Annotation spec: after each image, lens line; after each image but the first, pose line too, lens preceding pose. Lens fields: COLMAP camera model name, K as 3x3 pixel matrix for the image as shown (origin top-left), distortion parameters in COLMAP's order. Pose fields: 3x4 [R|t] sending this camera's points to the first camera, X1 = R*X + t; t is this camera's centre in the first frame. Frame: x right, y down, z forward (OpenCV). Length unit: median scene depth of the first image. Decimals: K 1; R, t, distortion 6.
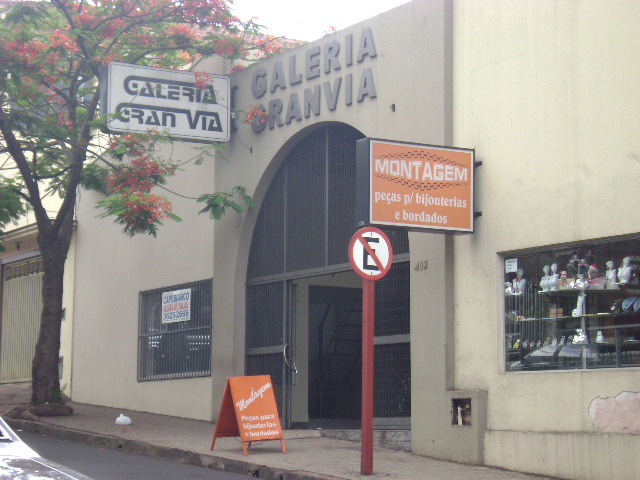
lens RADIAL K [[1589.1, 0, 320.0], [0, 1589.1, 240.0], [0, 0, 1]] dist [0.014838, 7.055044]
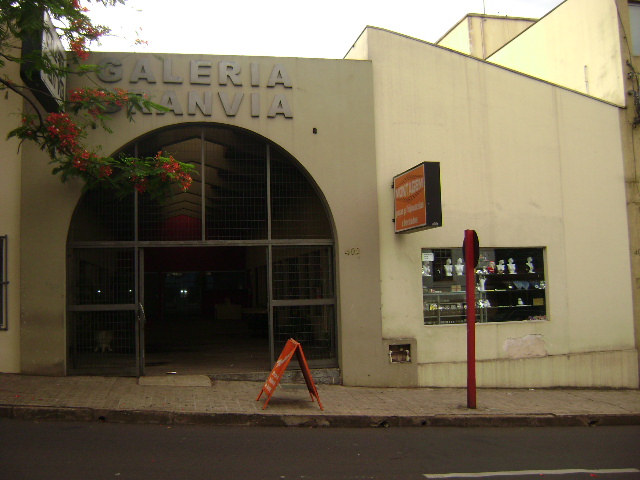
lens RADIAL K [[668.6, 0, 320.0], [0, 668.6, 240.0], [0, 0, 1]] dist [-0.143090, 0.118817]
pose [[0.344507, 0.051215, 0.937386, -0.475186], [-0.088919, 0.995802, -0.021728, 0.020865], [-0.934563, -0.075866, 0.347615, 0.788840]]
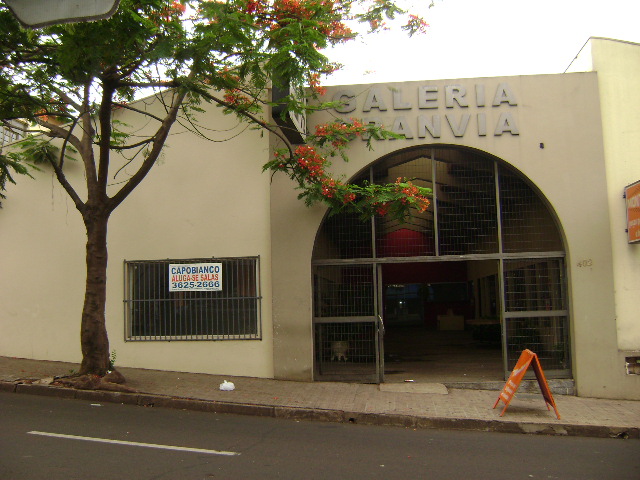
lens RADIAL K [[668.6, 0, 320.0], [0, 668.6, 240.0], [0, 0, 1]] dist [-0.143090, 0.118817]
pose [[0.626782, 0.050813, 0.777536, -0.509839], [-0.065851, 0.997756, -0.012121, 0.017851], [-0.776407, -0.043604, 0.628722, 0.784312]]
